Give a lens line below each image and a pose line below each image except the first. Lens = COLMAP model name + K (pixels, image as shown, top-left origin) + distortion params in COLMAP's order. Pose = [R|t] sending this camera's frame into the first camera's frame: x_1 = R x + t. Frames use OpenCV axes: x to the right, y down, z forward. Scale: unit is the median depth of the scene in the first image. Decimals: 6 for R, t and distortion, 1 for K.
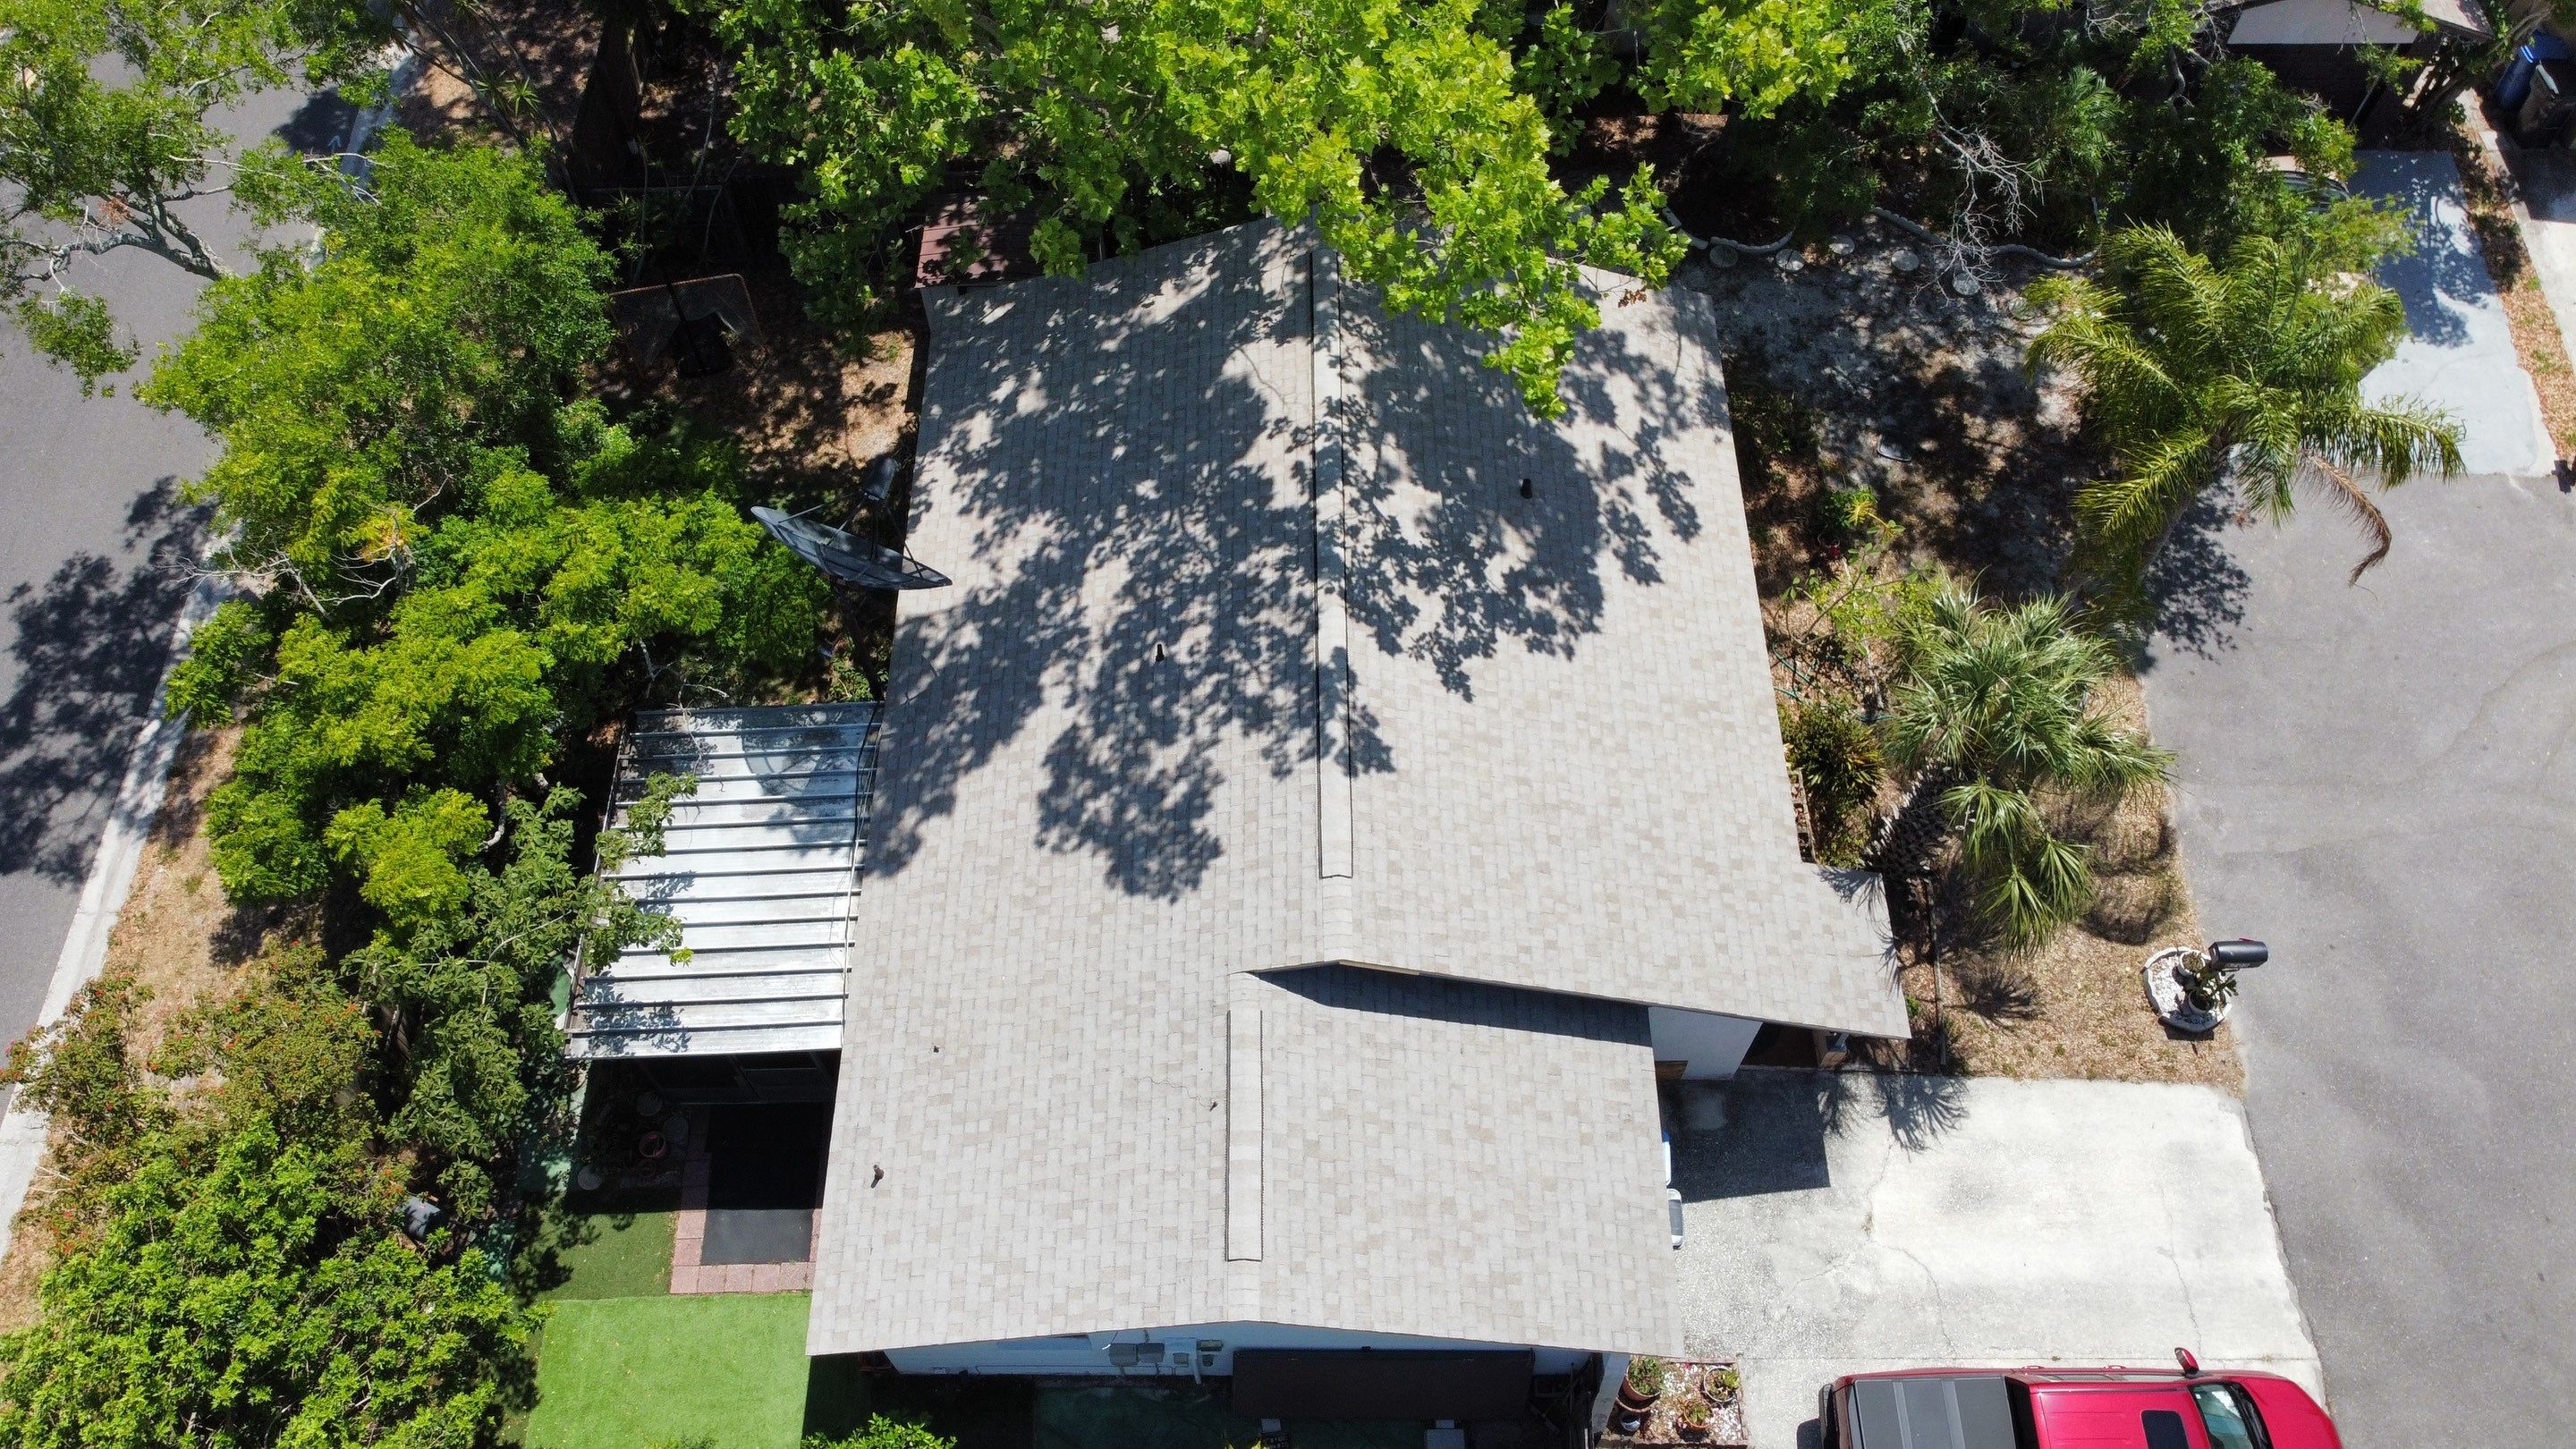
lens RADIAL K [[1956.9, 0, 1266.3], [0, 1956.9, 698.8], [0, 0, 1]] dist [0.019293, -0.022693]
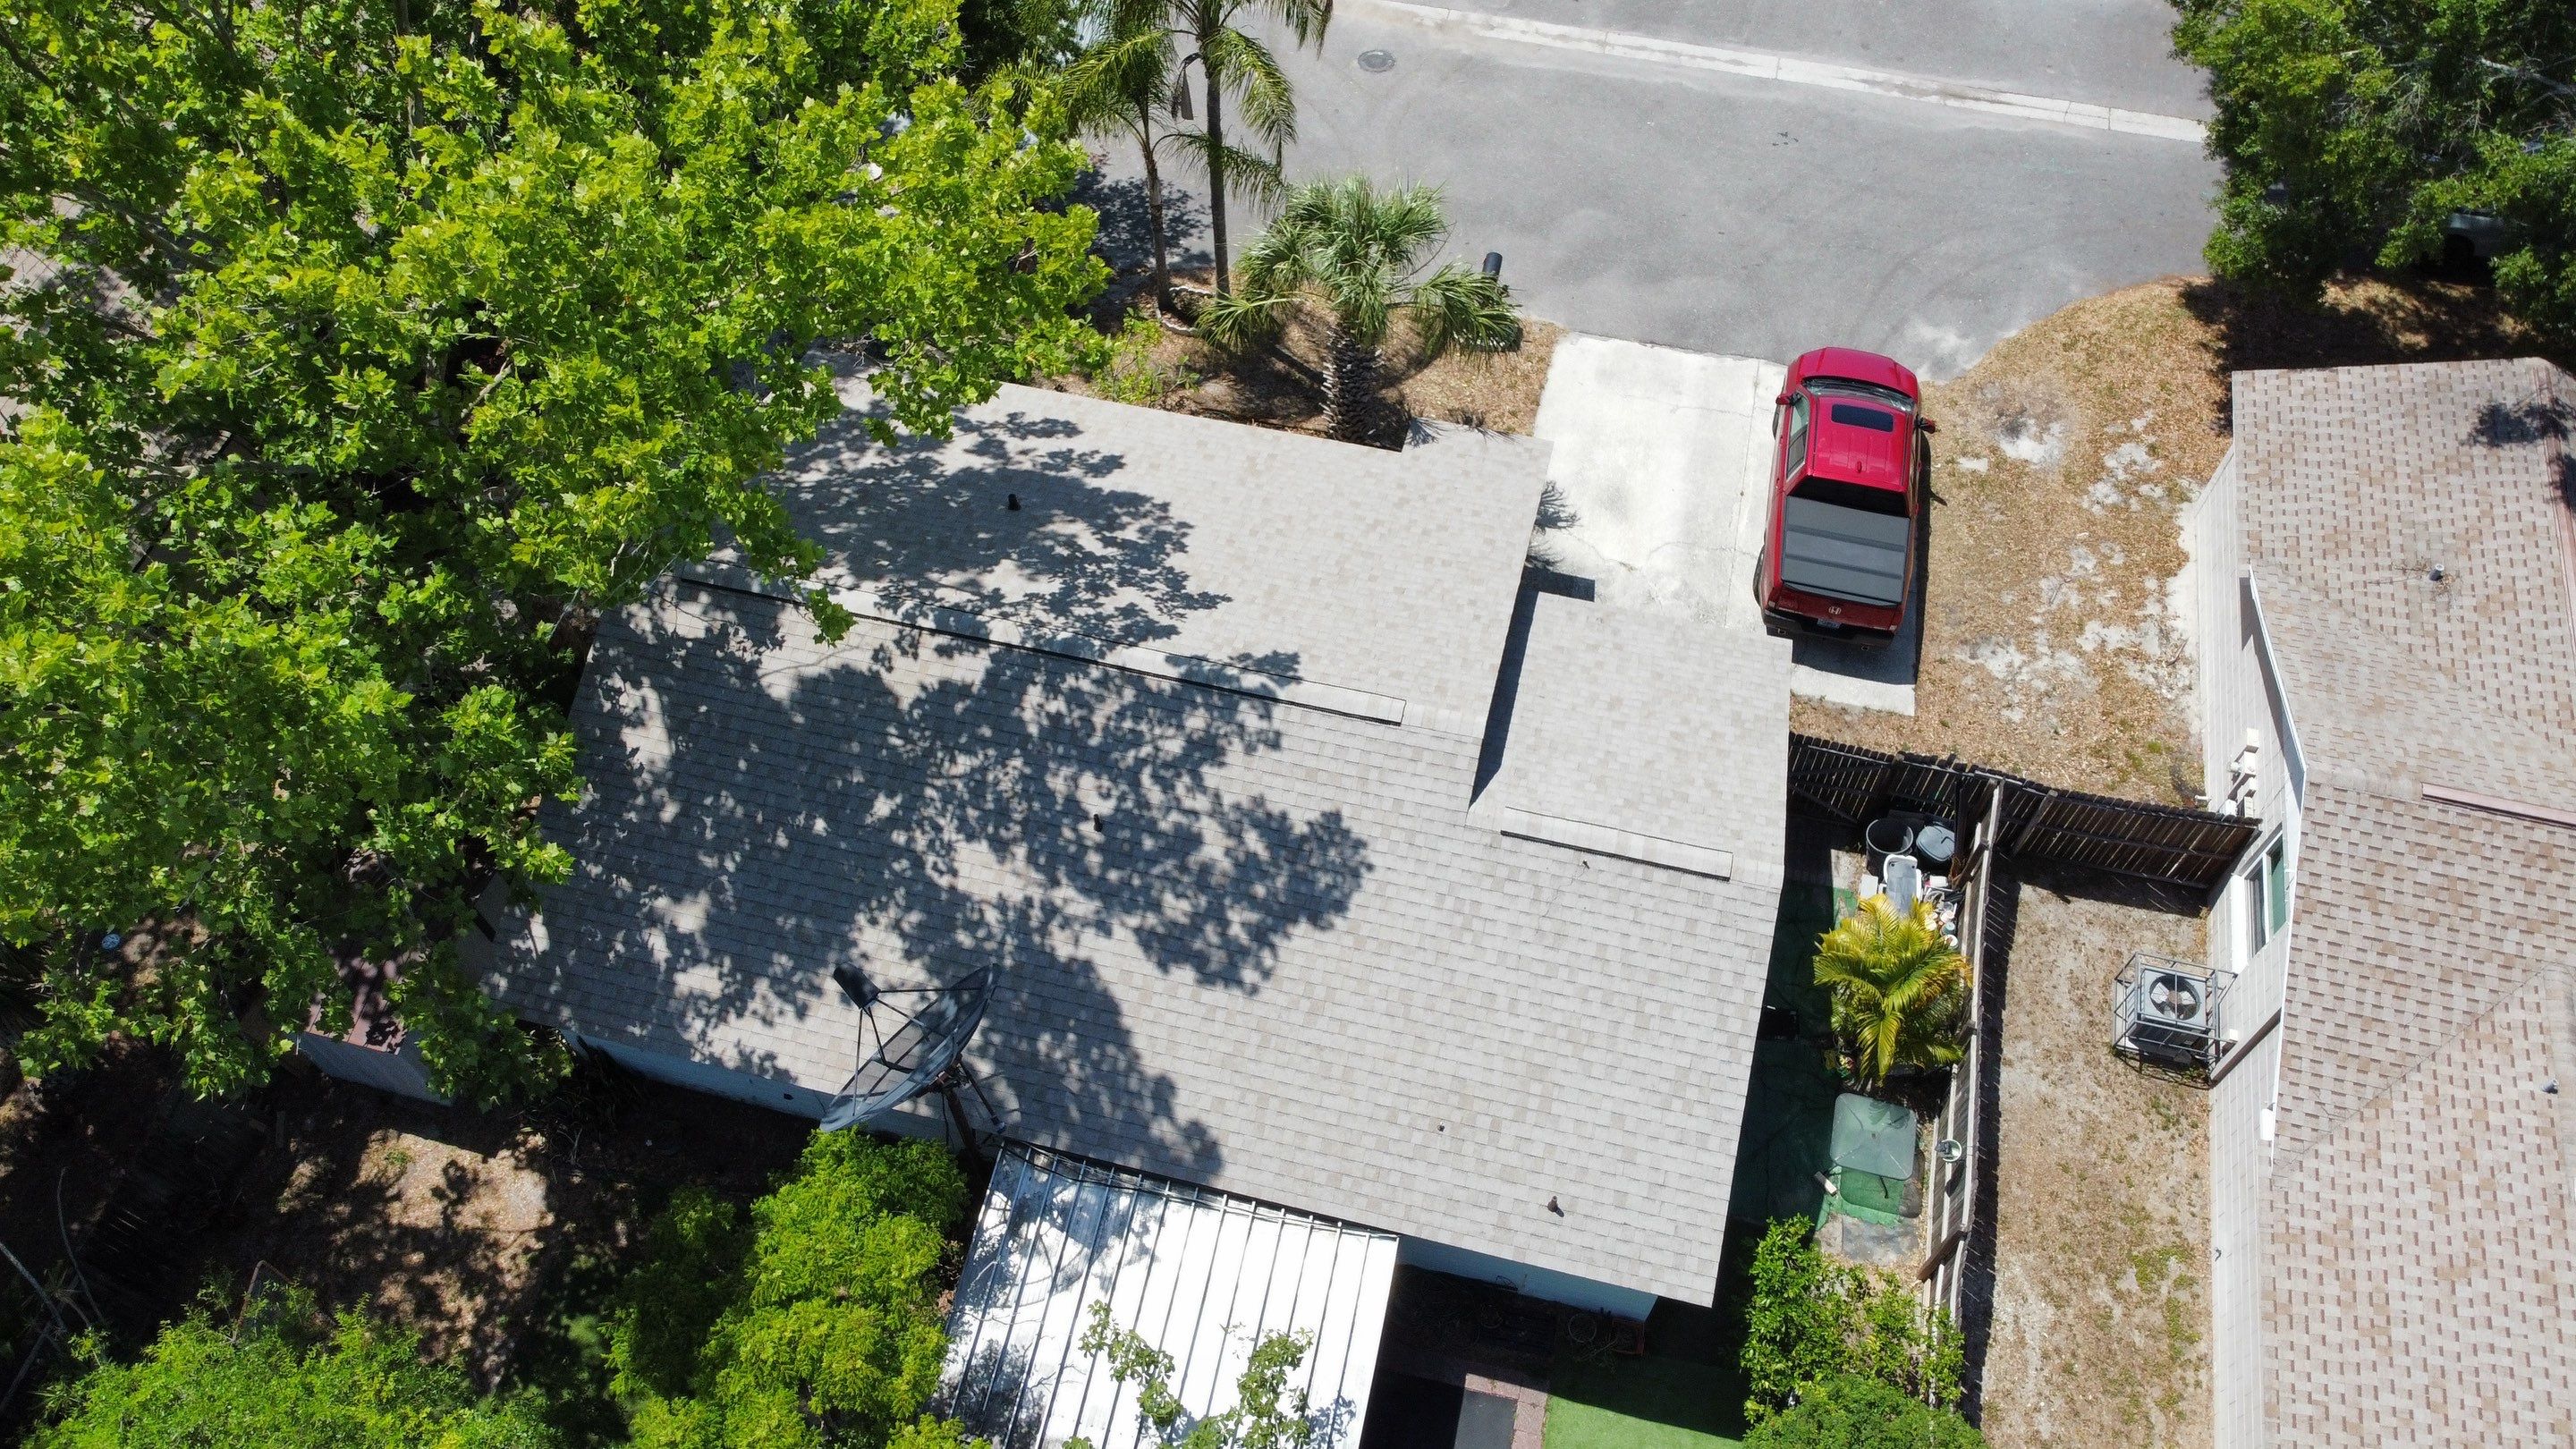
lens RADIAL K [[1956.9, 0, 1254.1], [0, 1956.9, 687.9], [0, 0, 1]] dist [0.019293, -0.022693]
pose [[0.242850, -0.797910, 0.551691, -0.507628], [0.833458, 0.462622, 0.302207, -0.278095], [-0.496359, 0.386420, 0.777372, 0.158751]]
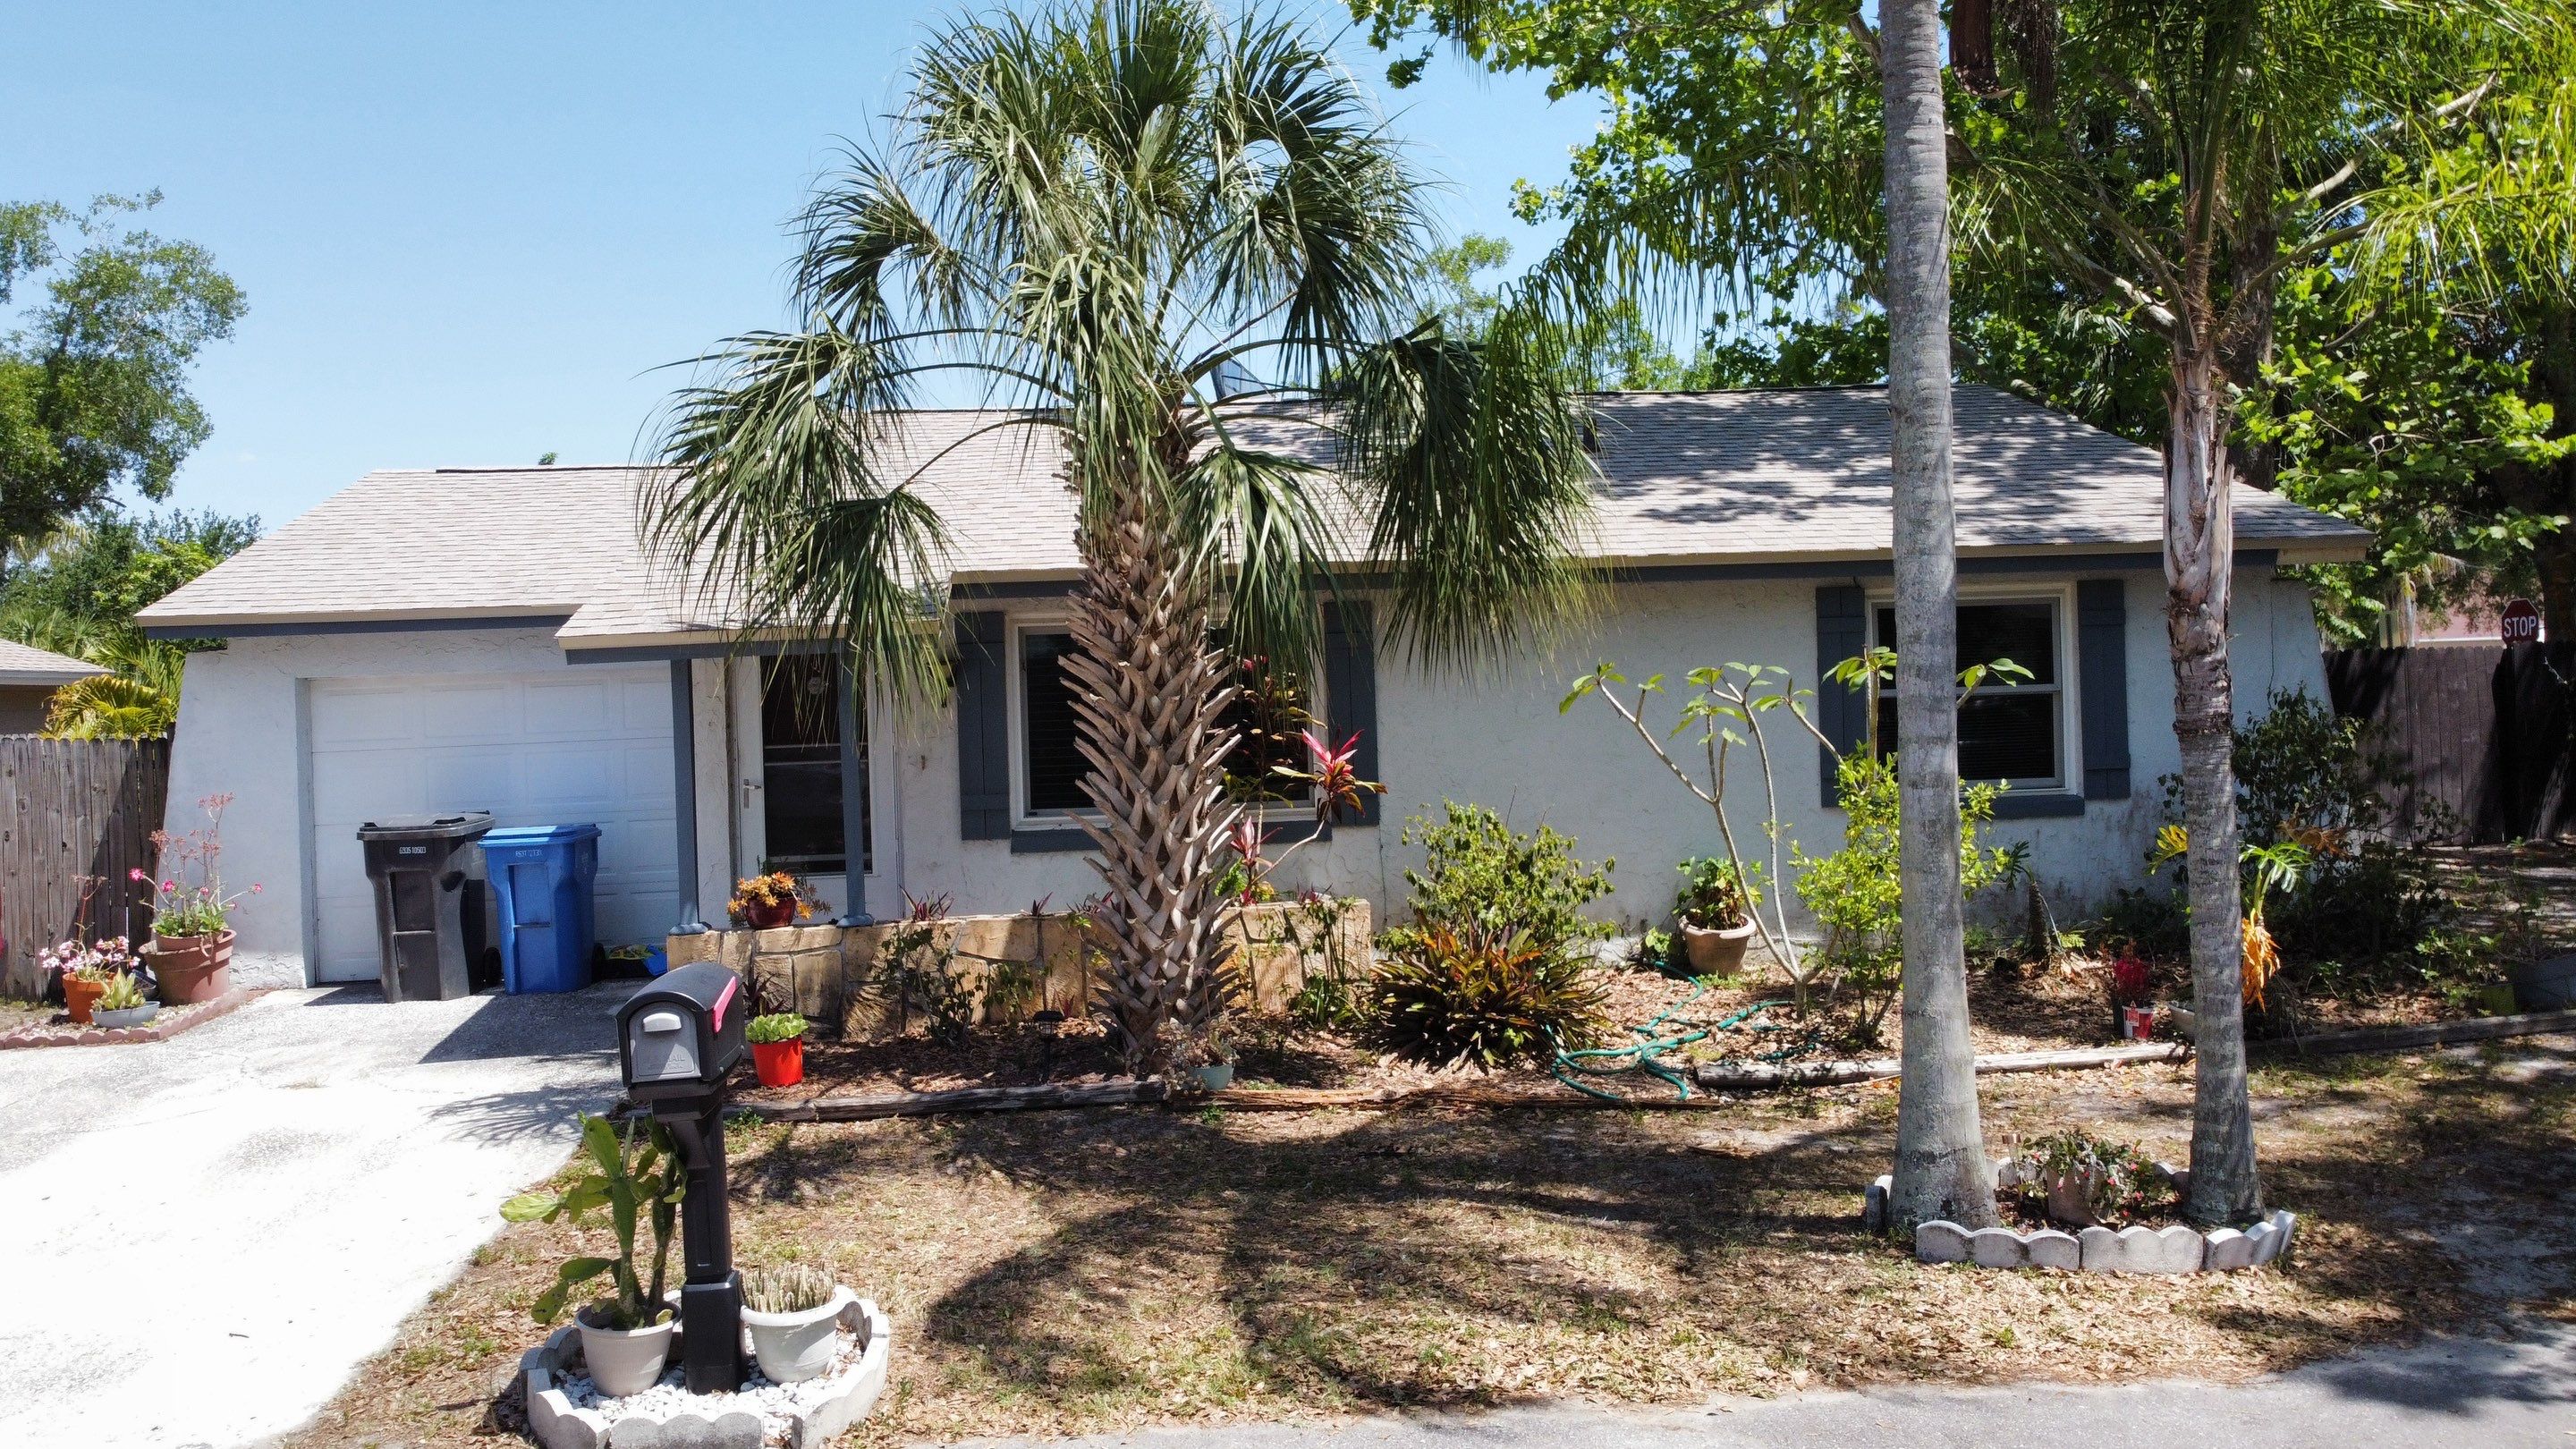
lens RADIAL K [[1952.9, 0, 1283.1], [0, 1952.9, 729.5], [0, 0, 1]] dist [-0.012178, 0.005817]
pose [[0.083601, 0.013443, -0.996409, 0.754017], [-0.831352, 0.552244, -0.062301, 0.063914], [0.549423, 0.833574, 0.057344, 1.011069]]
